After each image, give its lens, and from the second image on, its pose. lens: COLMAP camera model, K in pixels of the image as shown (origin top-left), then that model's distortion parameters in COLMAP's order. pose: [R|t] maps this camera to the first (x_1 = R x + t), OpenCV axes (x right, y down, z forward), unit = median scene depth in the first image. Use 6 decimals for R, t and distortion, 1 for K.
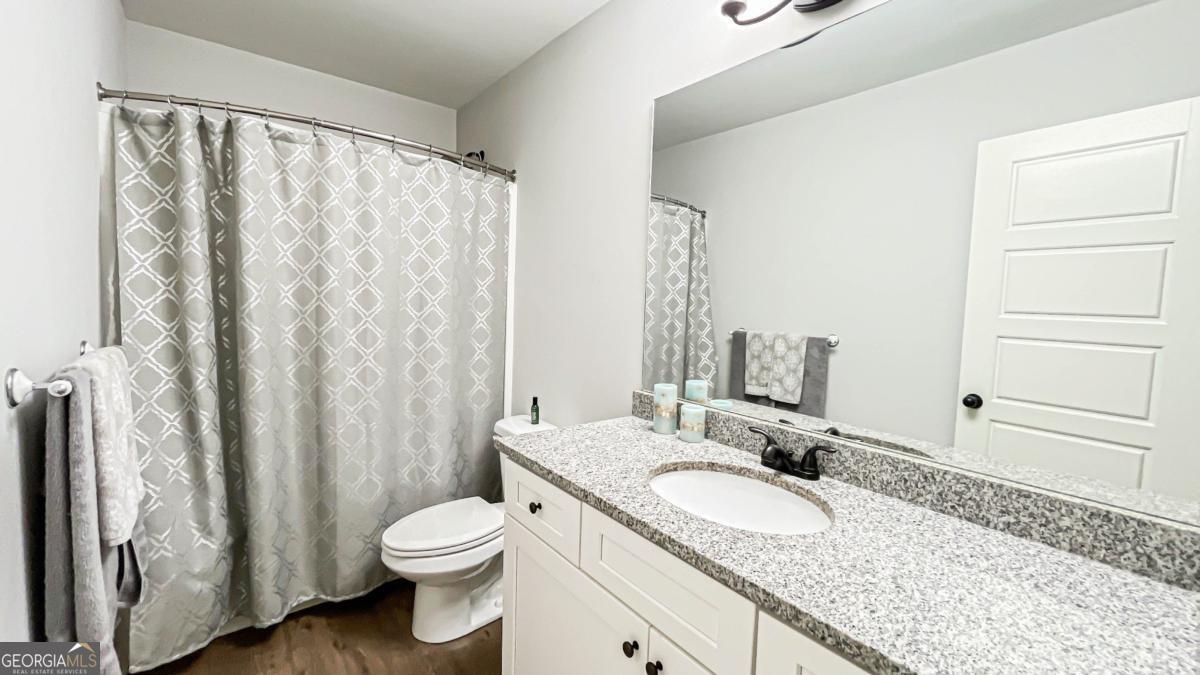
lens RADIAL K [[487.3, 0, 595.2], [0, 487.3, 325.9], [0, 0, 1]] dist [-0.002014, -0.001191]
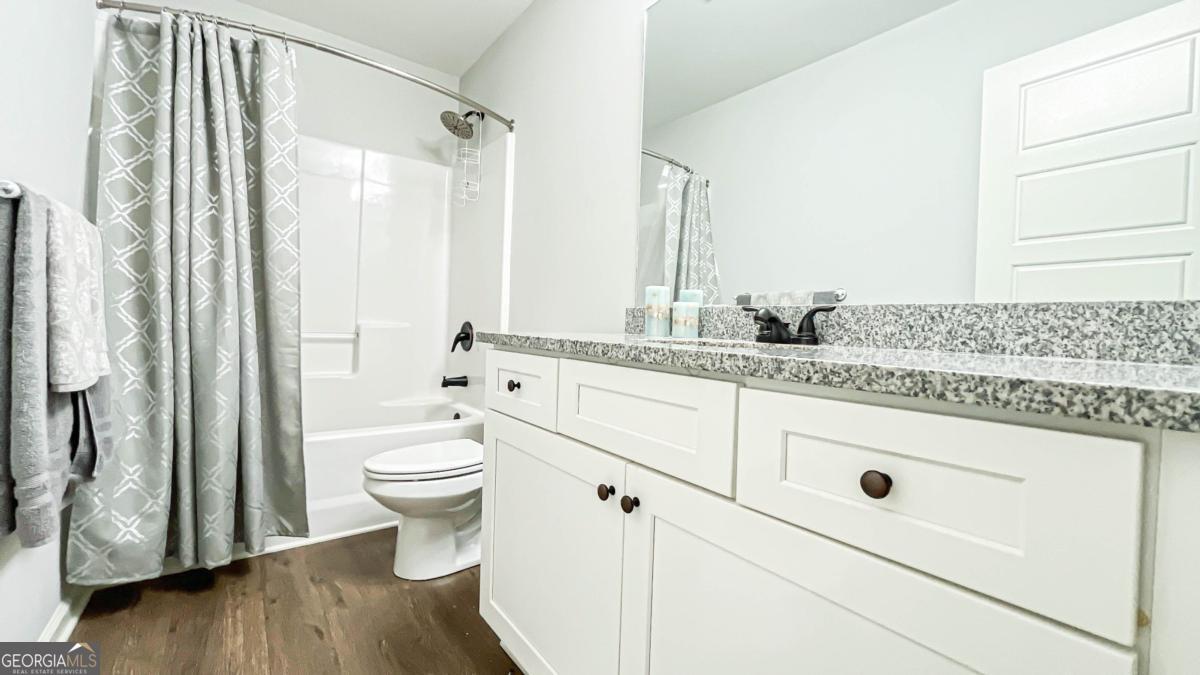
lens RADIAL K [[487.3, 0, 595.6], [0, 487.3, 334.1], [0, 0, 1]] dist [-0.002014, -0.001191]
pose [[0.999671, -0.001779, -0.025593, 0.062534], [0.000391, 0.998534, -0.054135, 0.344471], [0.025652, 0.054107, 0.998206, 0.066080]]
